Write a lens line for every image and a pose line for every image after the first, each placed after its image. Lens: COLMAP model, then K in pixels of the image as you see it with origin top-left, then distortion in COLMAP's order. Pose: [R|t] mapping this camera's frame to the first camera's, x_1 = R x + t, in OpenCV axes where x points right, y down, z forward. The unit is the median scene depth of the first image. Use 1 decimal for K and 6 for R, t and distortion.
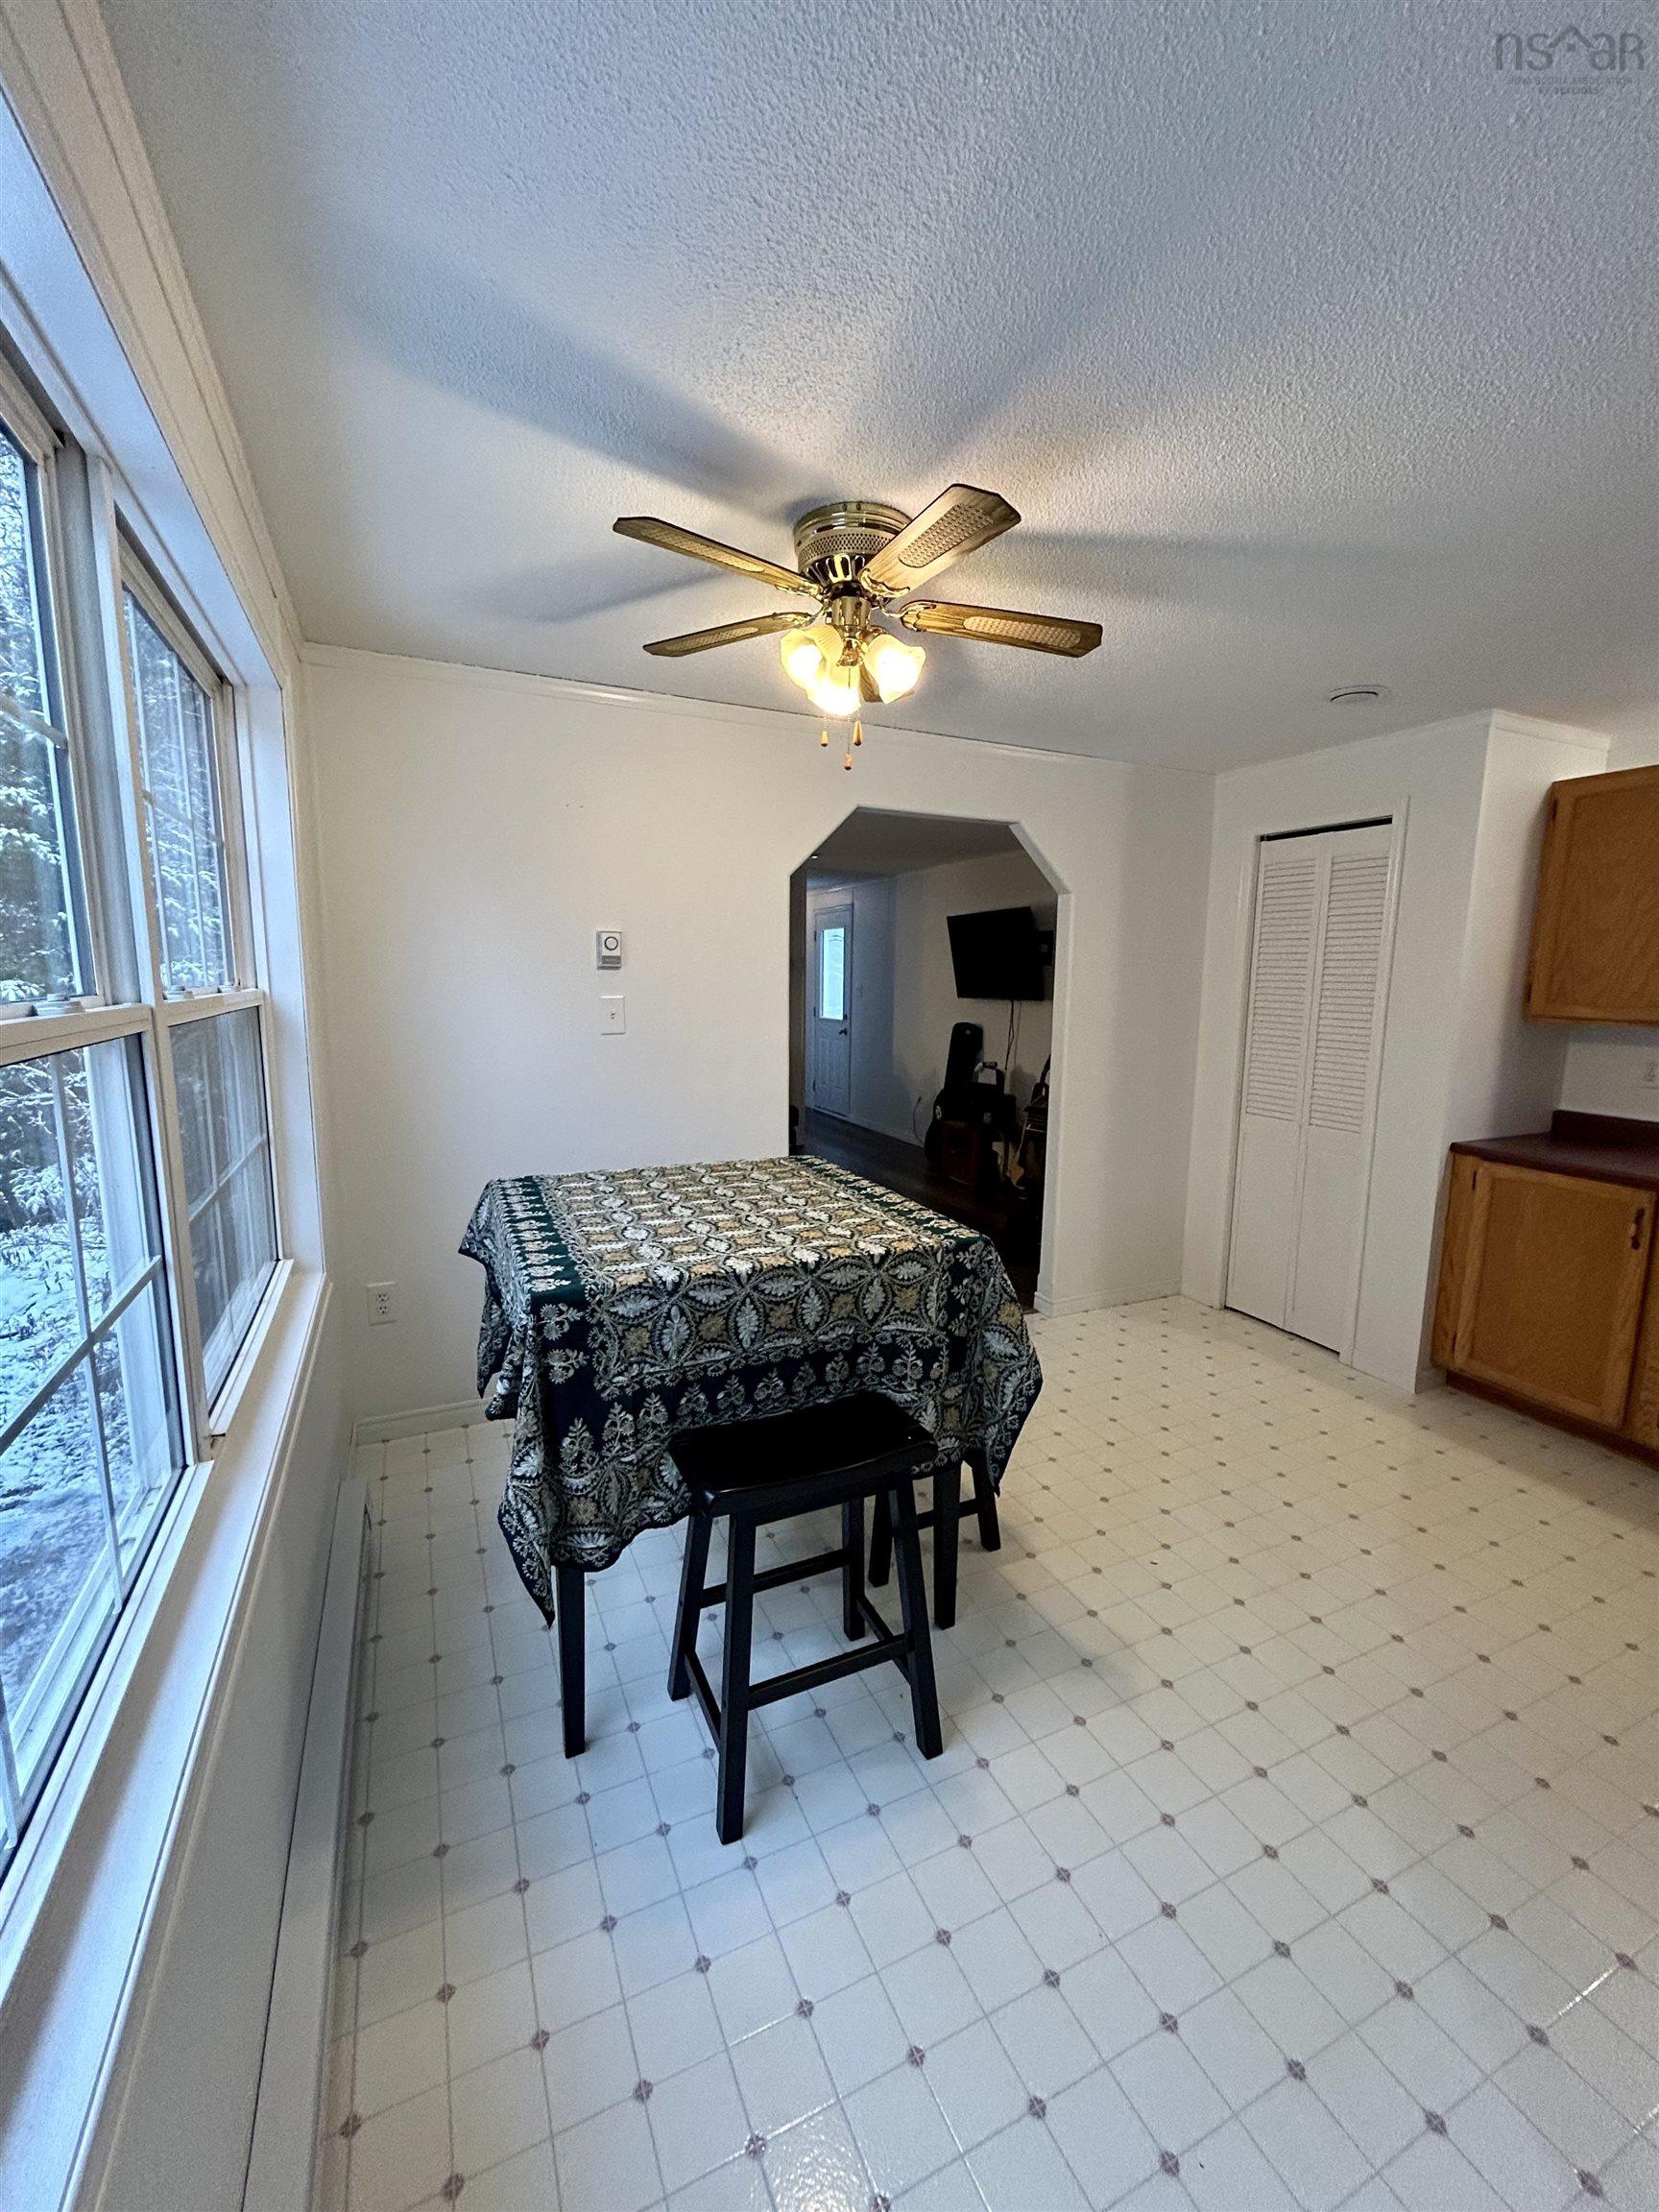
lens RADIAL K [[896.4, 0, 830.8], [0, 896.4, 1103.7], [0, 0, 1]] dist [0.000387, 0.001055]
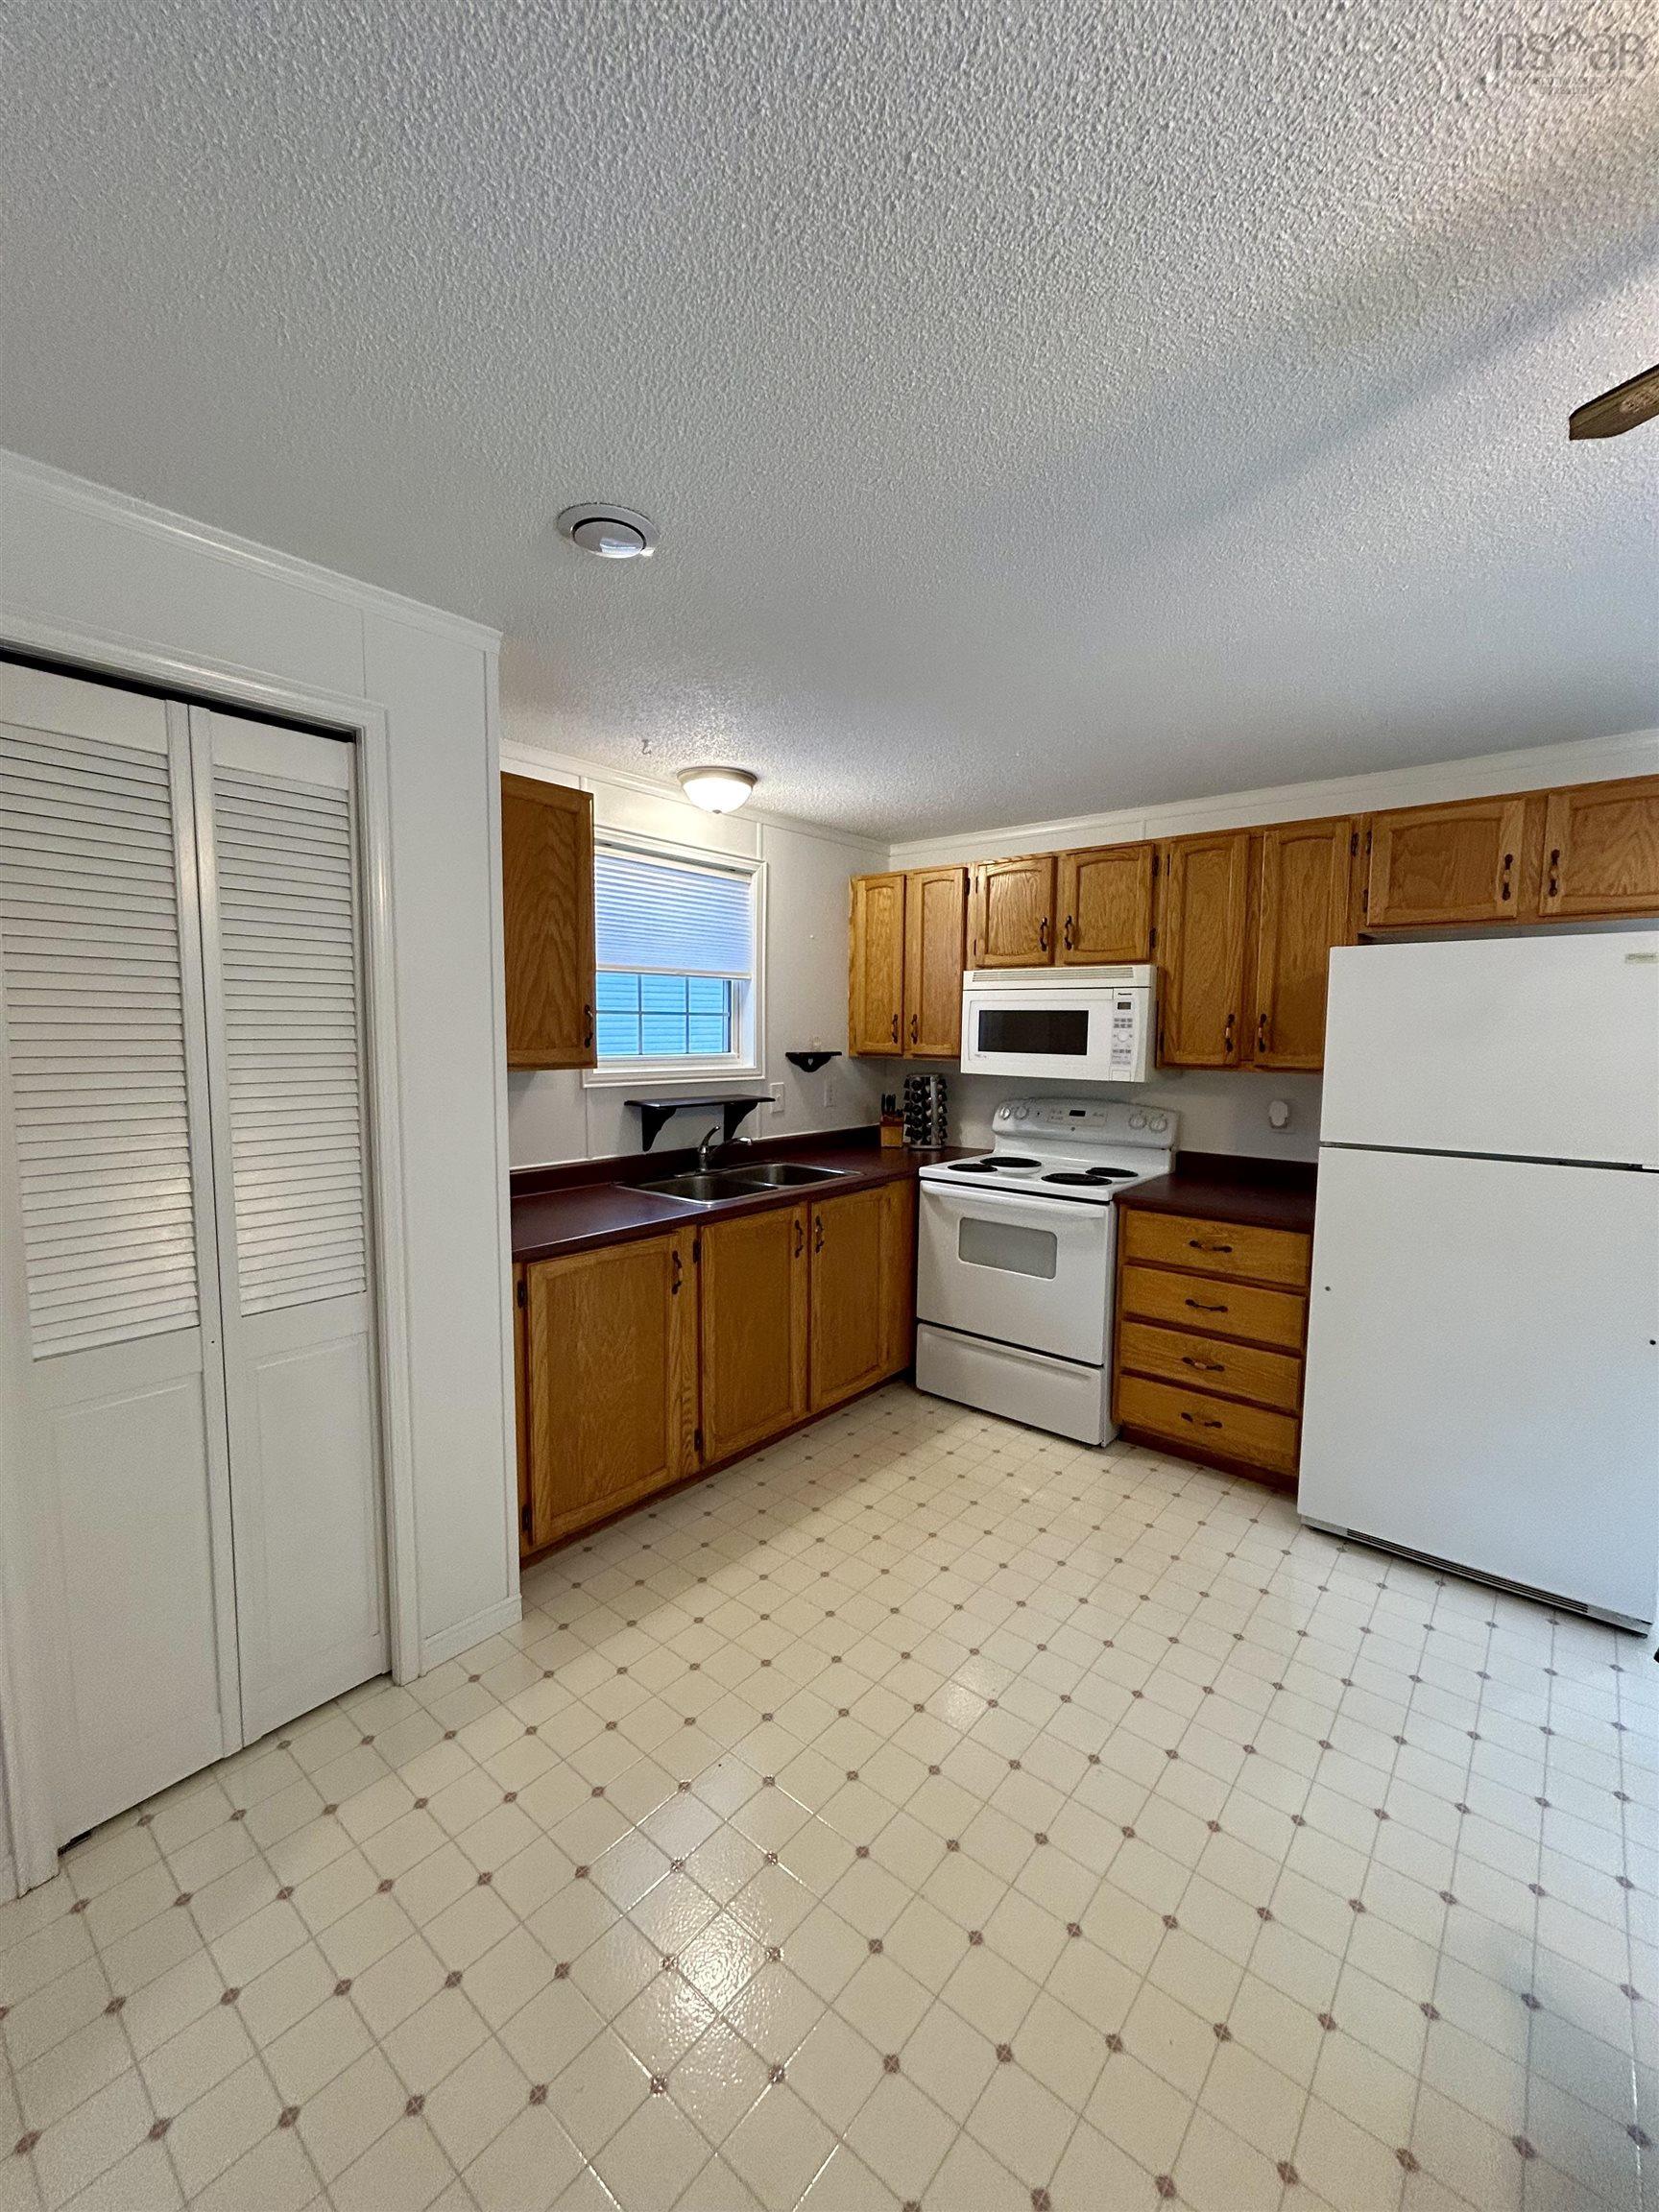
lens RADIAL K [[896.4, 0, 830.8], [0, 896.4, 1103.7], [0, 0, 1]] dist [0.000387, 0.001055]
pose [[-0.423291, -0.101760, 0.900261, -0.040928], [0.116242, 0.979360, 0.165356, -0.227649], [-0.898506, 0.174641, -0.402725, 1.516616]]
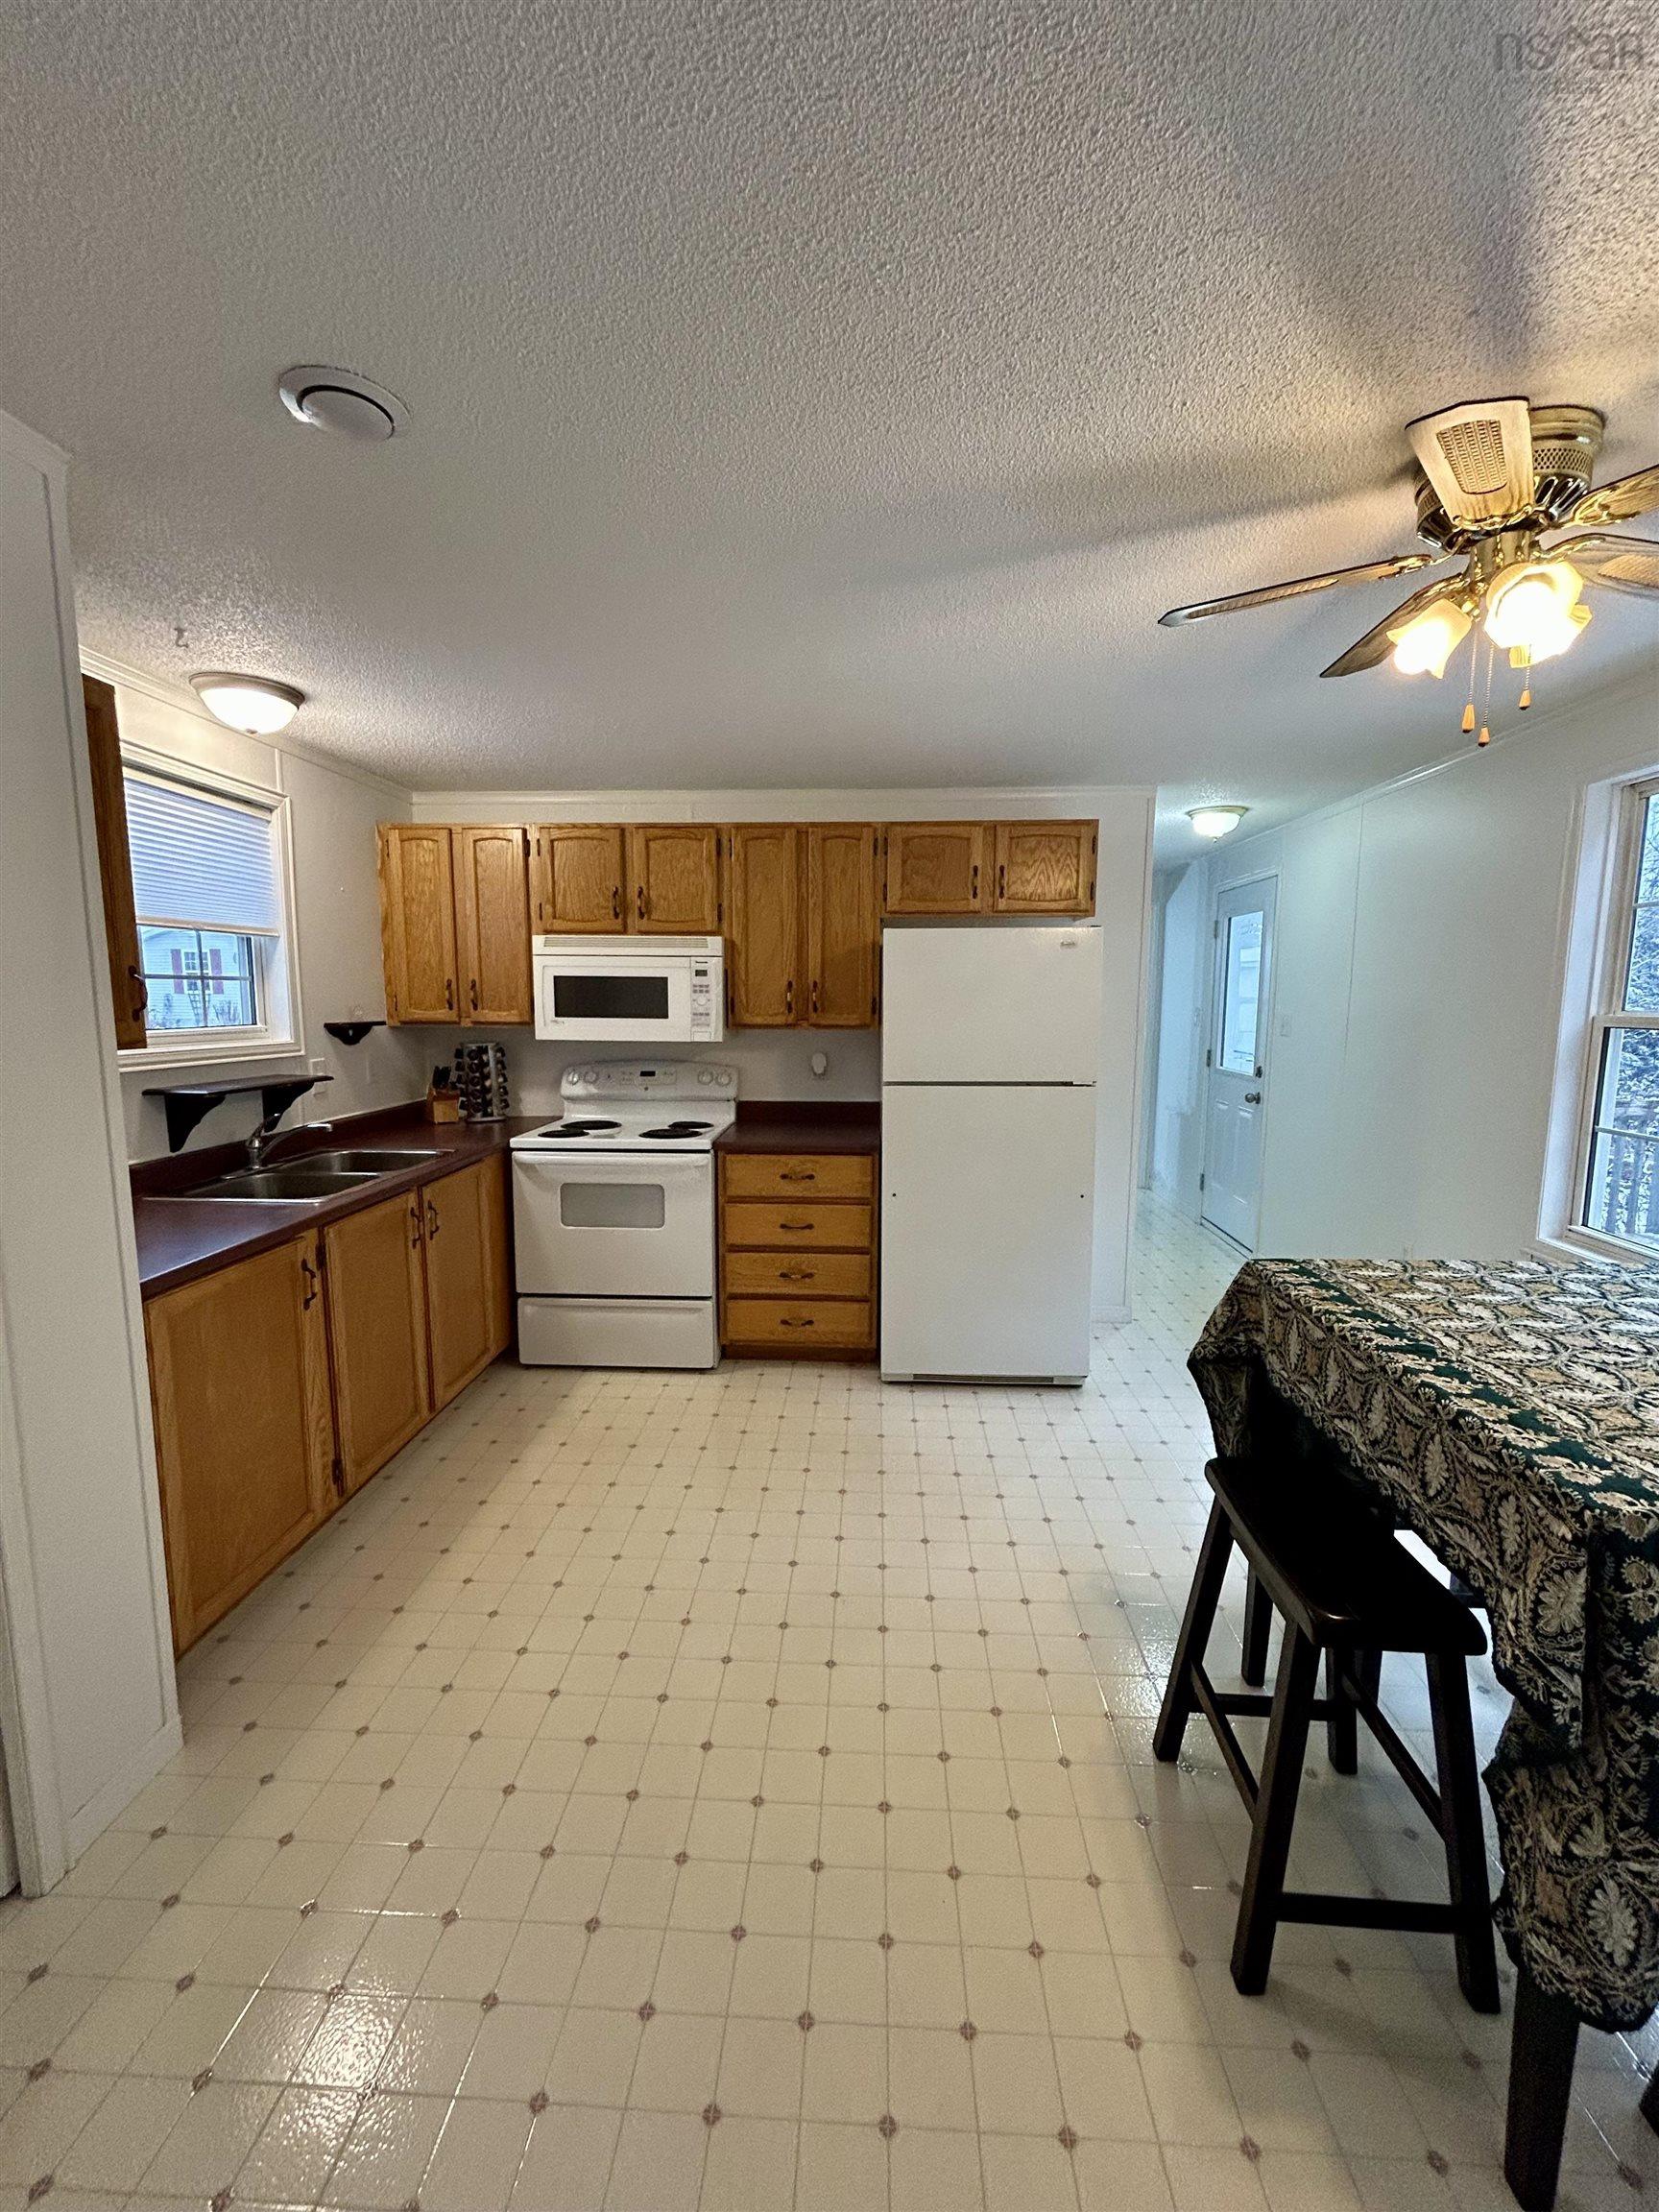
lens RADIAL K [[896.4, 0, 830.8], [0, 896.4, 1103.7], [0, 0, 1]] dist [0.000387, 0.001055]
pose [[-0.883360, -0.079236, 0.461948, 0.126263], [0.047794, 0.965240, 0.256958, -0.264465], [-0.466251, 0.249064, -0.848868, 1.802793]]
